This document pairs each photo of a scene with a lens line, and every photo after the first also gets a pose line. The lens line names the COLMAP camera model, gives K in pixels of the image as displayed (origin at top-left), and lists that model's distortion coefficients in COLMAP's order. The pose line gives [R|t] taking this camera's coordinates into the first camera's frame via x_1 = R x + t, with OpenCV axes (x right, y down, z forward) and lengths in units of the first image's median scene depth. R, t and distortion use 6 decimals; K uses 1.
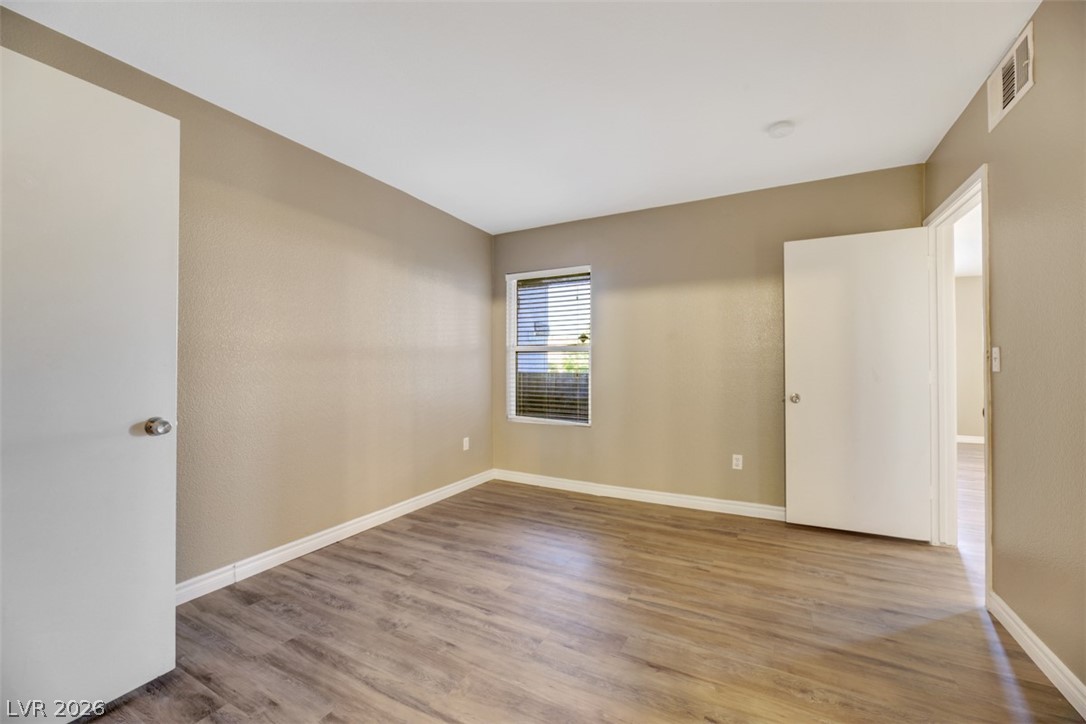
lens RADIAL K [[439.5, 0, 545.1], [0, 439.5, 368.3], [0, 0, 1]] dist [0.000574, -0.002842]
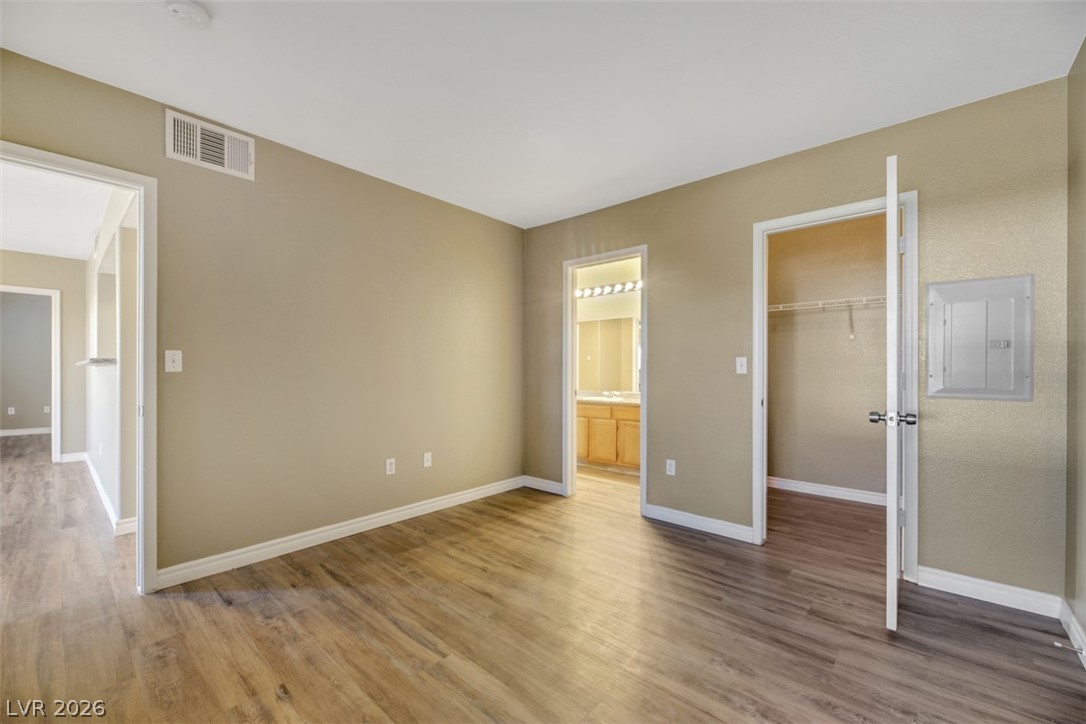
lens RADIAL K [[439.5, 0, 543.9], [0, 439.5, 366.4], [0, 0, 1]] dist [0.000574, -0.002842]
pose [[-0.971883, -0.003431, 0.235438, -0.188462], [-0.003400, 0.999994, 0.000534, -0.007907], [-0.235438, -0.000282, -0.971889, 1.923876]]
